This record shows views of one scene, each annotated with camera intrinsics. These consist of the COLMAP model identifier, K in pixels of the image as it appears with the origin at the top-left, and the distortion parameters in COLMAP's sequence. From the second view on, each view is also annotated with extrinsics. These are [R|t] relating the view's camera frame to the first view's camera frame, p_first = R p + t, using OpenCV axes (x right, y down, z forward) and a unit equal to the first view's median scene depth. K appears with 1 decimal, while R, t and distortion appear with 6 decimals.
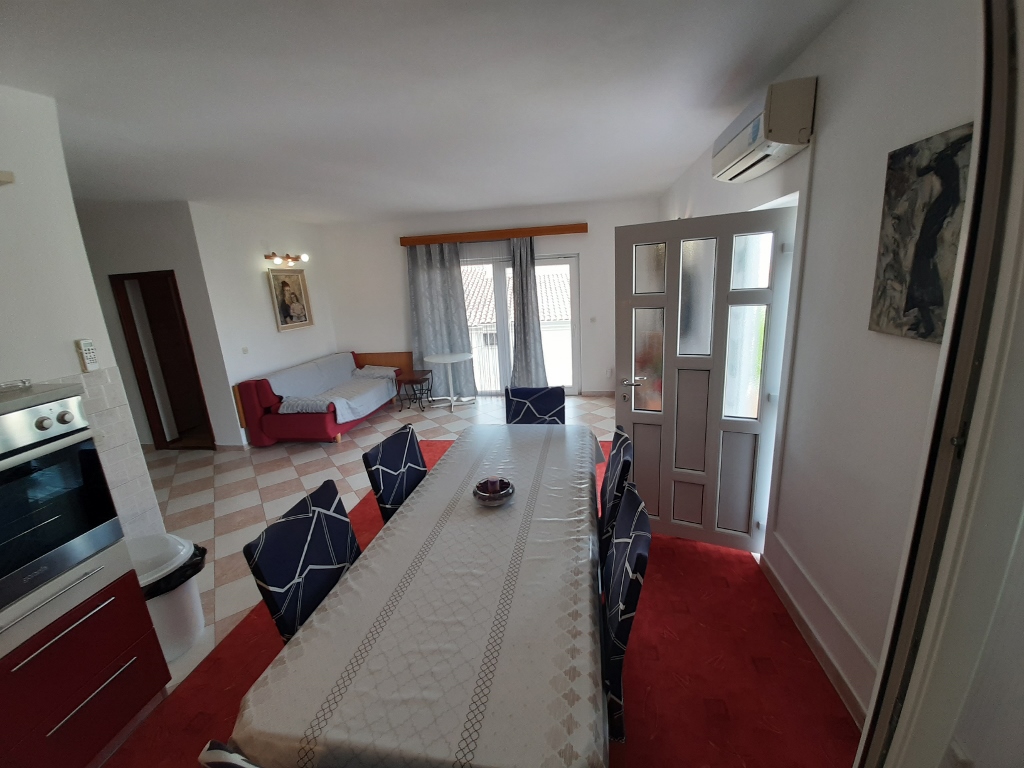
lens RADIAL K [[397.6, 0, 513.5], [0, 397.6, 375.0], [0, 0, 1]] dist [-0.003389, -0.007309]
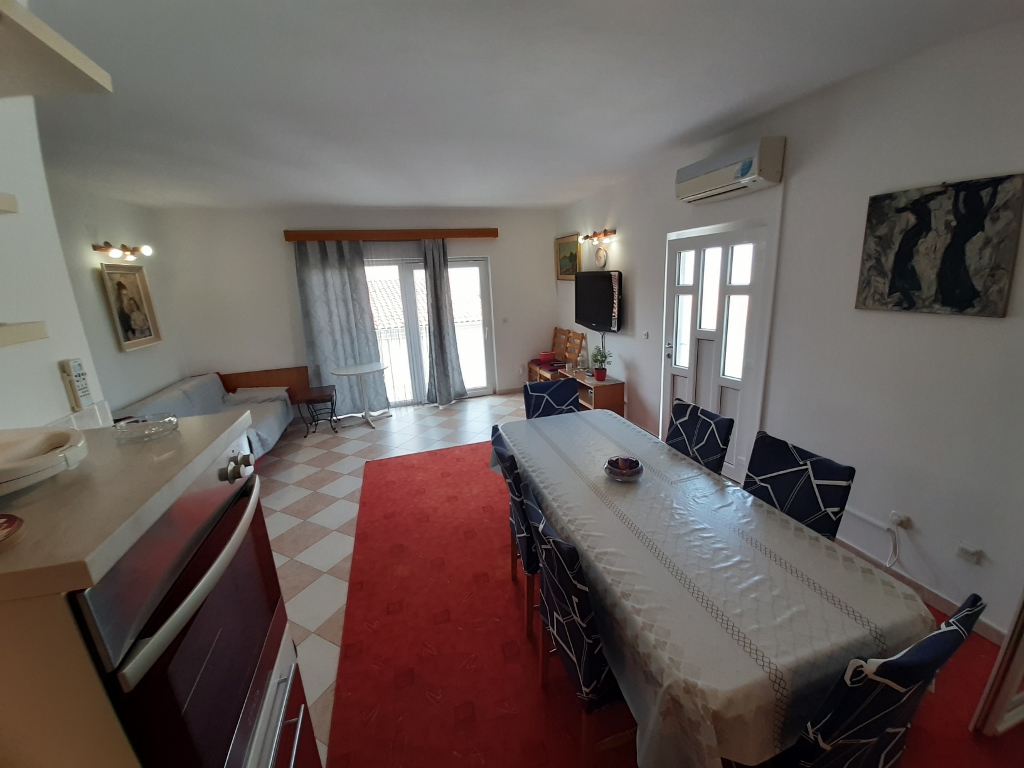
lens RADIAL K [[397.6, 0, 516.1], [0, 397.6, 380.2], [0, 0, 1]] dist [-0.003389, -0.007309]
pose [[0.895737, -0.098753, 0.433478, -0.485752], [0.100517, 0.994756, 0.018913, 0.001324], [-0.433072, 0.026631, 0.900966, 0.088833]]
